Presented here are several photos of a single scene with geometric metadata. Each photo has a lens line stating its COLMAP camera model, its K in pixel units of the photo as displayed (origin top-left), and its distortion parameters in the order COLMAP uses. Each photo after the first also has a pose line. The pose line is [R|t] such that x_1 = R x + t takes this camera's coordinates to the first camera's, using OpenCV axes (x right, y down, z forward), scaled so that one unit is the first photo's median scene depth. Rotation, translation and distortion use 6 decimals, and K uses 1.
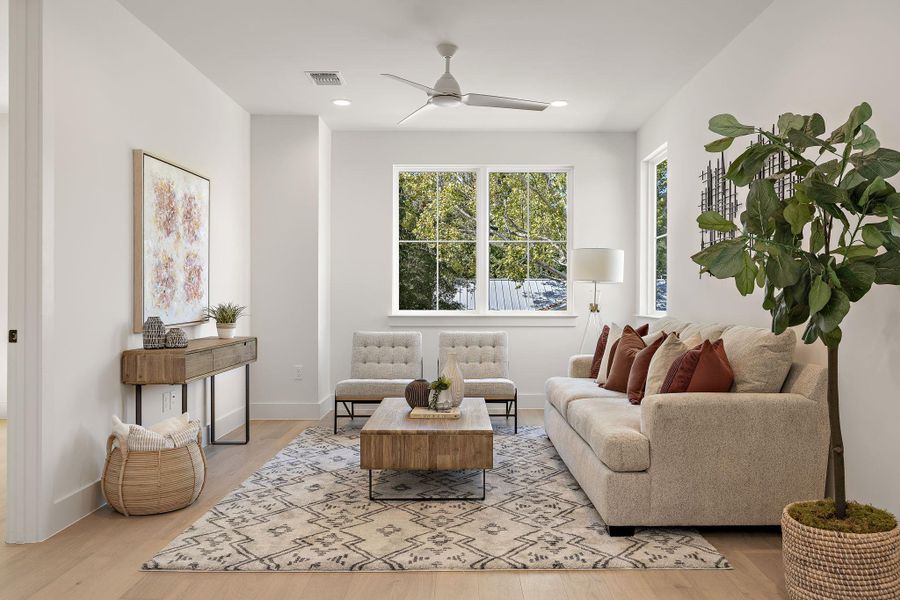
lens RADIAL K [[699.1, 0, 450.0], [0, 699.1, 300.0], [0, 0, 1]] dist [0.005927, 0.004988]
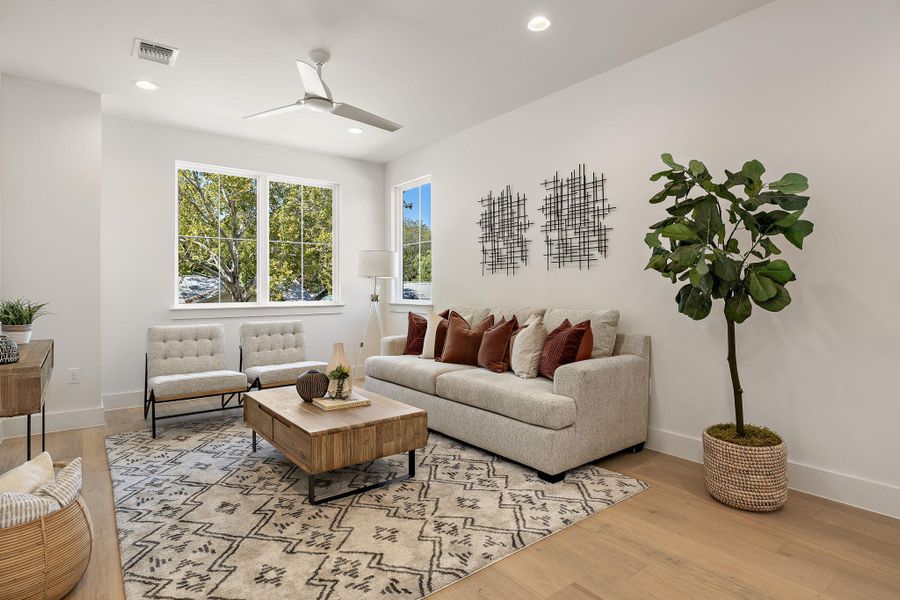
lens RADIAL K [[488.6, 0, 449.5], [0, 488.6, 287.9], [0, 0, 1]] dist [0.000783, -0.001122]
pose [[0.789487, -0.002215, 0.613763, -0.366467], [0.007166, 0.999959, -0.005609, -0.002096], [-0.613726, 0.008826, 0.789470, 0.358220]]
